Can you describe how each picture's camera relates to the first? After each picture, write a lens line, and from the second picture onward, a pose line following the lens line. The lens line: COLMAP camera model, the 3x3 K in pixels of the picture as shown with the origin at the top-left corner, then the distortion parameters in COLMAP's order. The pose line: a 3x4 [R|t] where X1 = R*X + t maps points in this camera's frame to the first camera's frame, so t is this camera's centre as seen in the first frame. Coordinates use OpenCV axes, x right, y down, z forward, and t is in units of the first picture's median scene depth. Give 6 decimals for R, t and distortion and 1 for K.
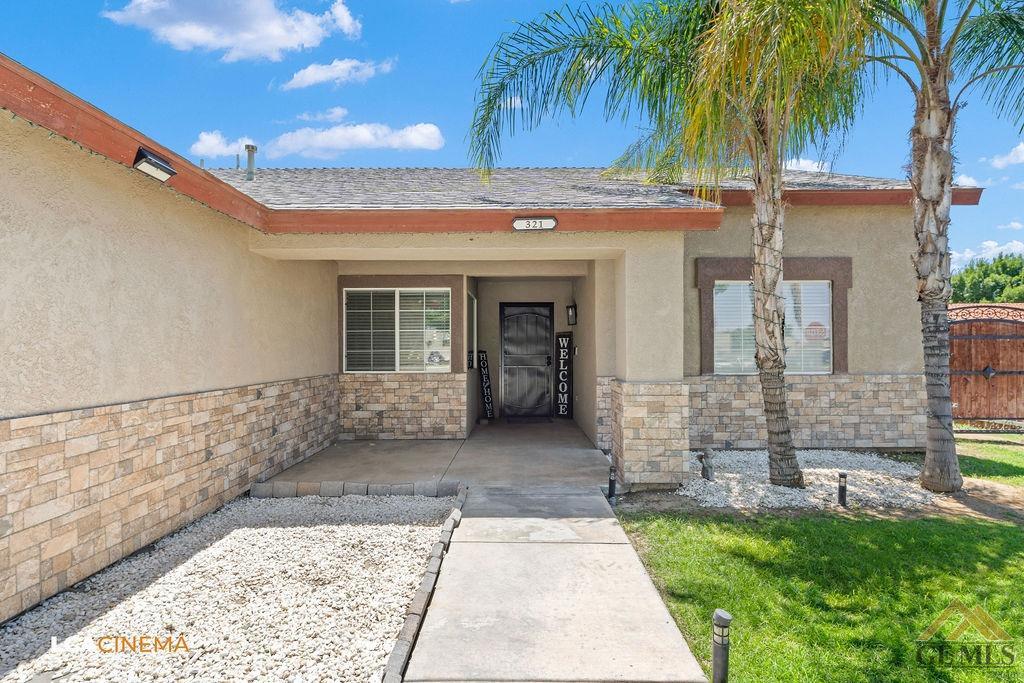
lens RADIAL K [[507.4, 0, 510.9], [0, 507.4, 342.3], [0, 0, 1]] dist [0.000078, -0.000040]
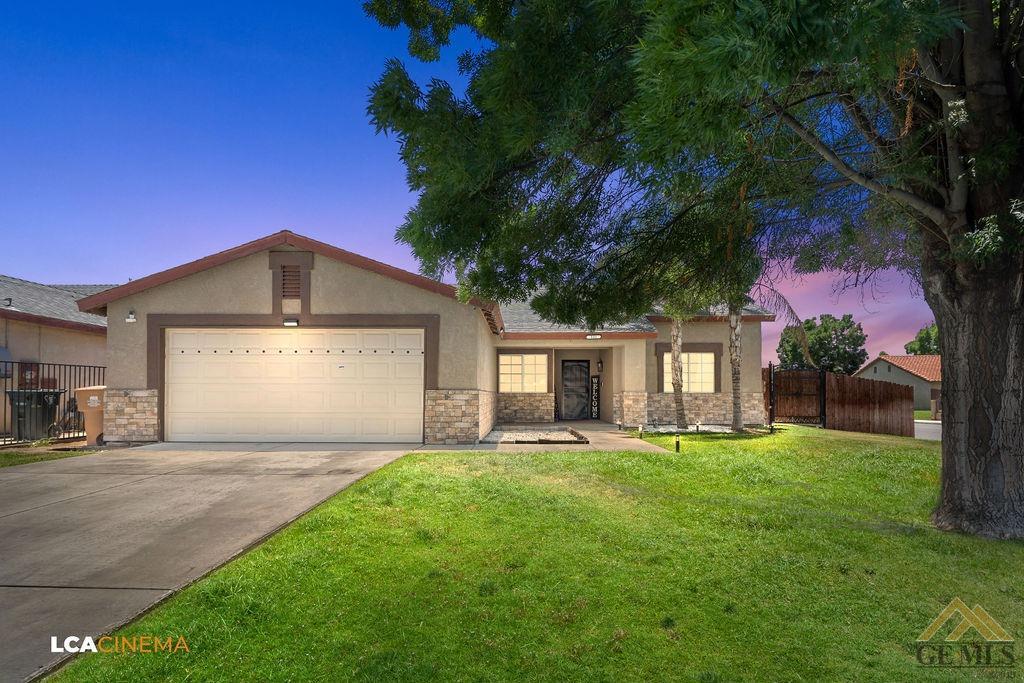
lens RADIAL K [[507.4, 0, 517.1], [0, 507.4, 383.7], [0, 0, 1]] dist [0.000078, -0.000040]
pose [[0.999990, 0.003768, -0.002412, -0.245953], [-0.003799, 0.999912, -0.012700, 0.049478], [0.002364, 0.012709, 0.999916, -1.225757]]
